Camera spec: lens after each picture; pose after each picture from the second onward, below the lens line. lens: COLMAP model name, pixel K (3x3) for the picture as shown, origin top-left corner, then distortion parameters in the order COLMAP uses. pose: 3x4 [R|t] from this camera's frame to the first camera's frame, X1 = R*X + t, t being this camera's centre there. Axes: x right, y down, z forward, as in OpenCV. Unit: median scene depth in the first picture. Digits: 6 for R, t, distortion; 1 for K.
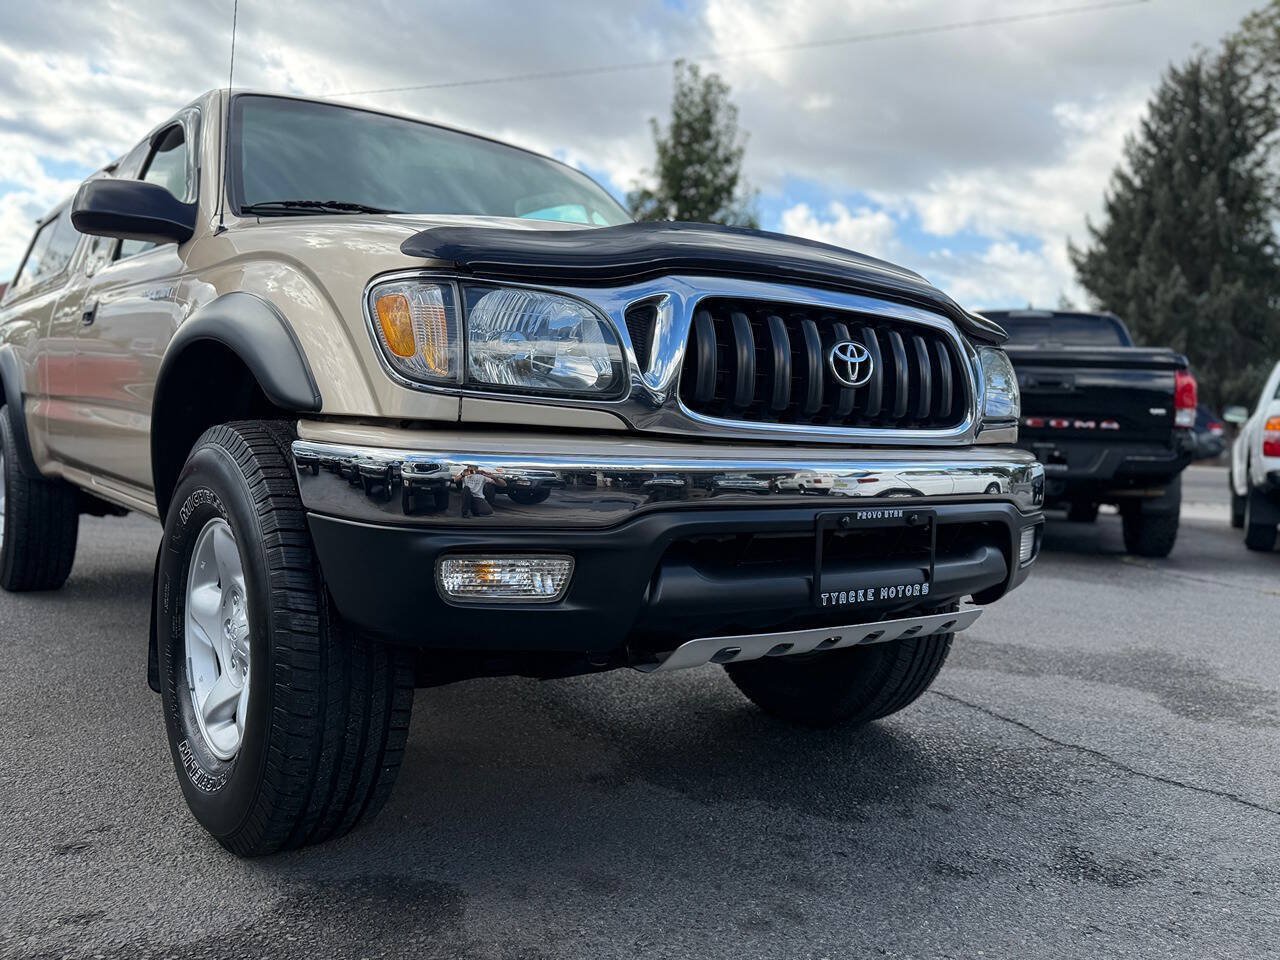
lens RADIAL K [[1051.9, 0, 640.0], [0, 1051.9, 480.0], [0, 0, 1]] dist [0.083202, -0.102736]
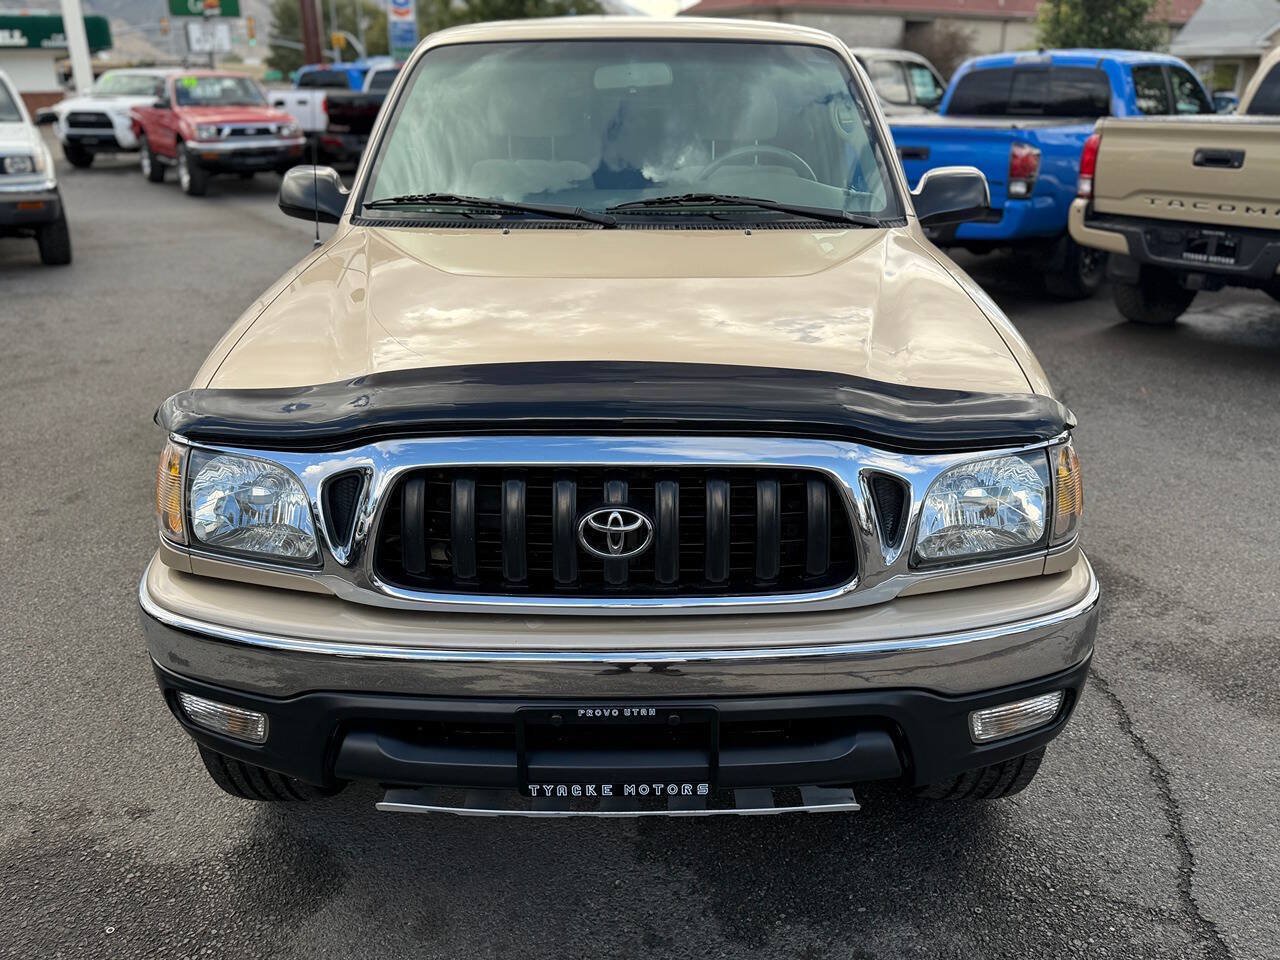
lens RADIAL K [[1054.9, 0, 635.6], [0, 1054.9, 498.8], [0, 0, 1]] dist [0.051981, -0.067420]
pose [[0.804011, 0.168371, -0.570279, 0.687552], [0.002685, 0.958035, 0.286639, -0.377121], [0.594609, -0.231992, 0.769818, 0.358963]]
